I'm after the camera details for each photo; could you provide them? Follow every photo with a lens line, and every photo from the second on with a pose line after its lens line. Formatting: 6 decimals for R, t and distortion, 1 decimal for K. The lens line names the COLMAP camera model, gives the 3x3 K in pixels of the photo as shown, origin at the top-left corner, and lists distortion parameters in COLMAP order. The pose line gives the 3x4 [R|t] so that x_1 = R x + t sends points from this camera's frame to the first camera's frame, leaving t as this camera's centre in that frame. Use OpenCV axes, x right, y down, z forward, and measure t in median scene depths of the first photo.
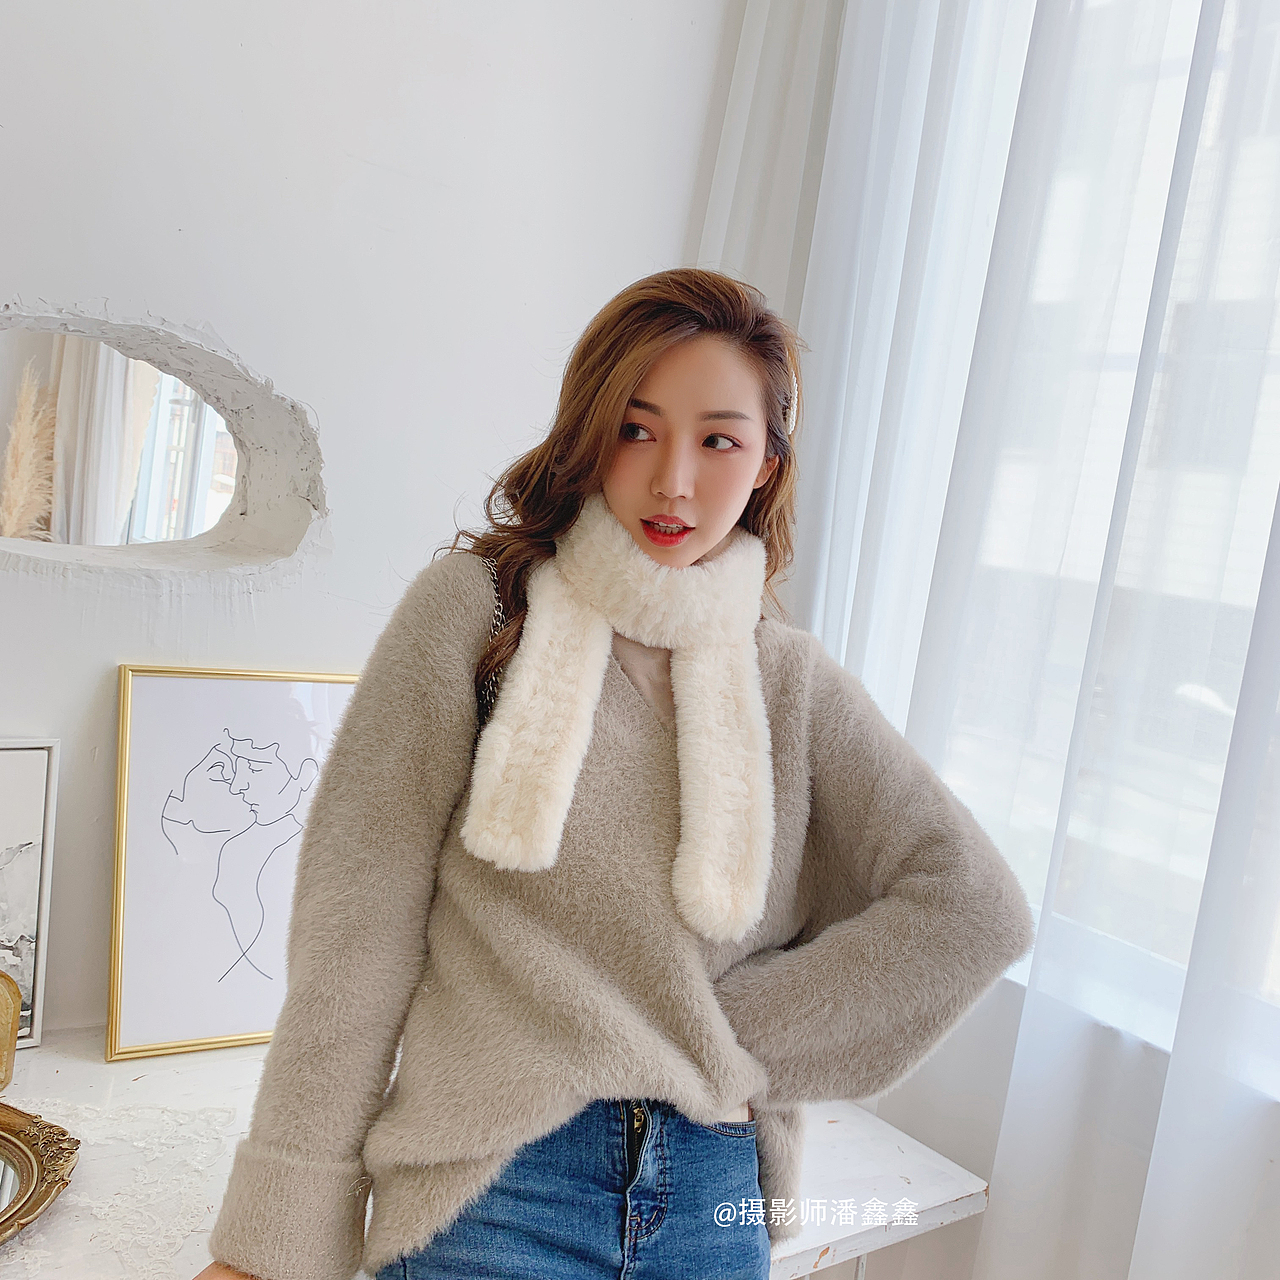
lens RADIAL K [[1279.1, 0, 632.3], [0, 1279.1, 630.4], [0, 0, 1]] dist [-0.020051, 0.000000]
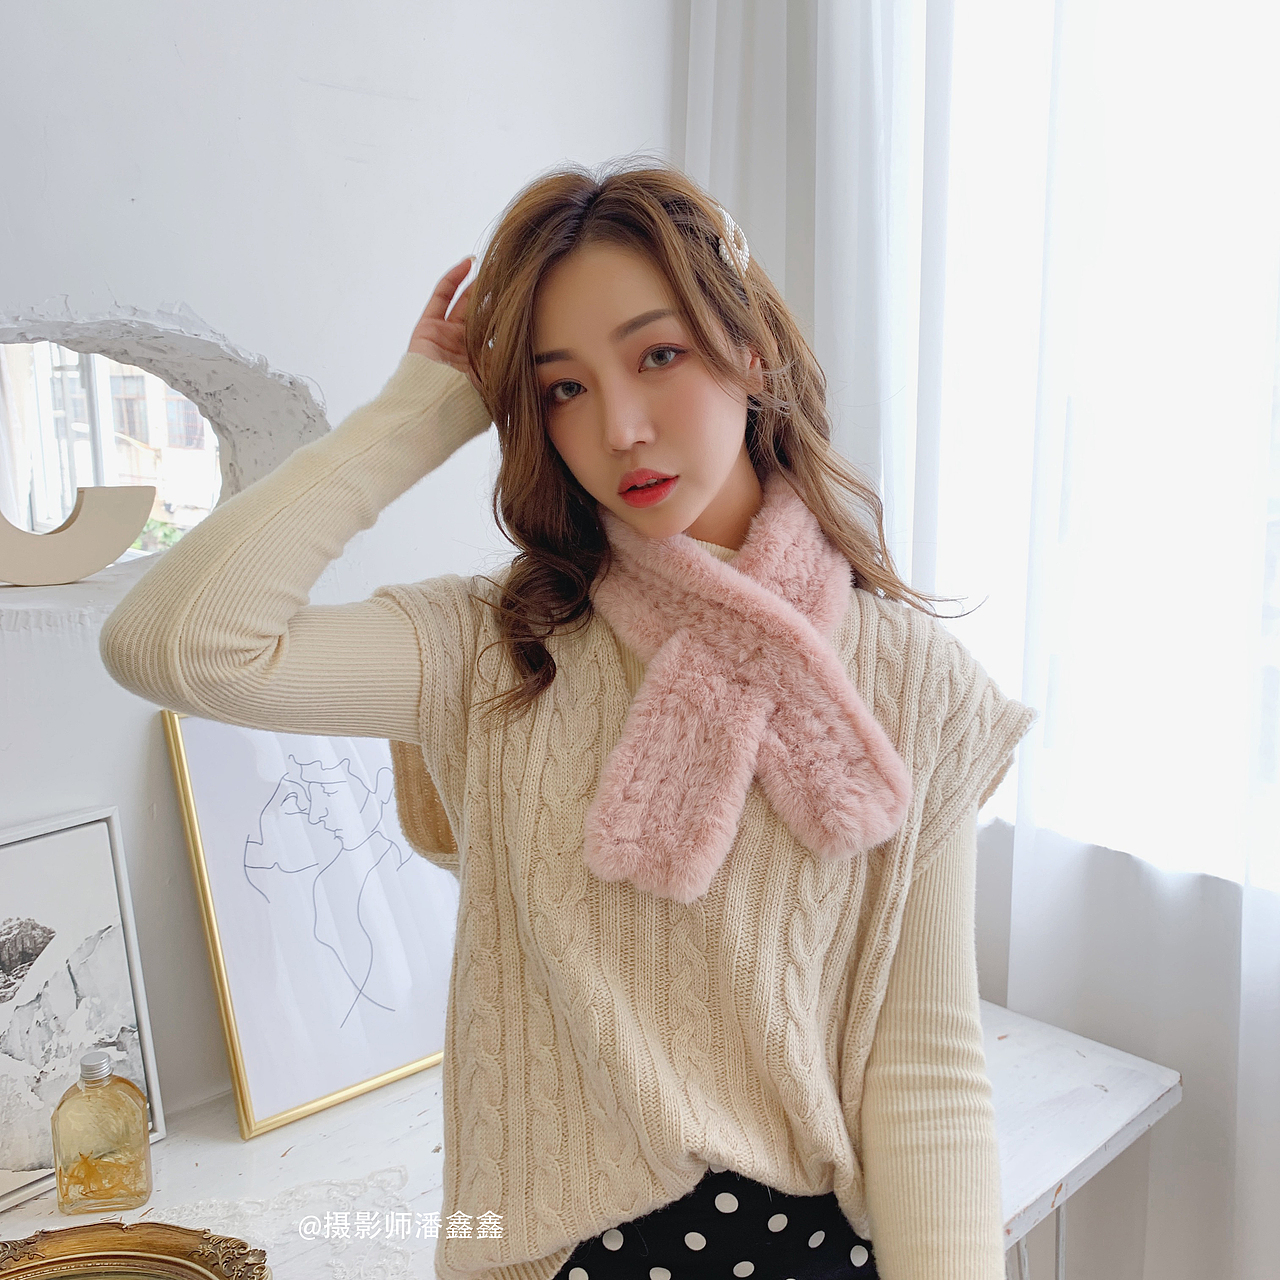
lens RADIAL K [[1279.1, 0, 646.4], [0, 1279.1, 635.0], [0, 0, 1]] dist [-0.020051, 0.000000]
pose [[0.982163, -0.173163, 0.073284, -0.126771], [0.164677, 0.980276, 0.109275, -0.063972], [-0.090761, -0.095258, 0.991306, 0.097872]]
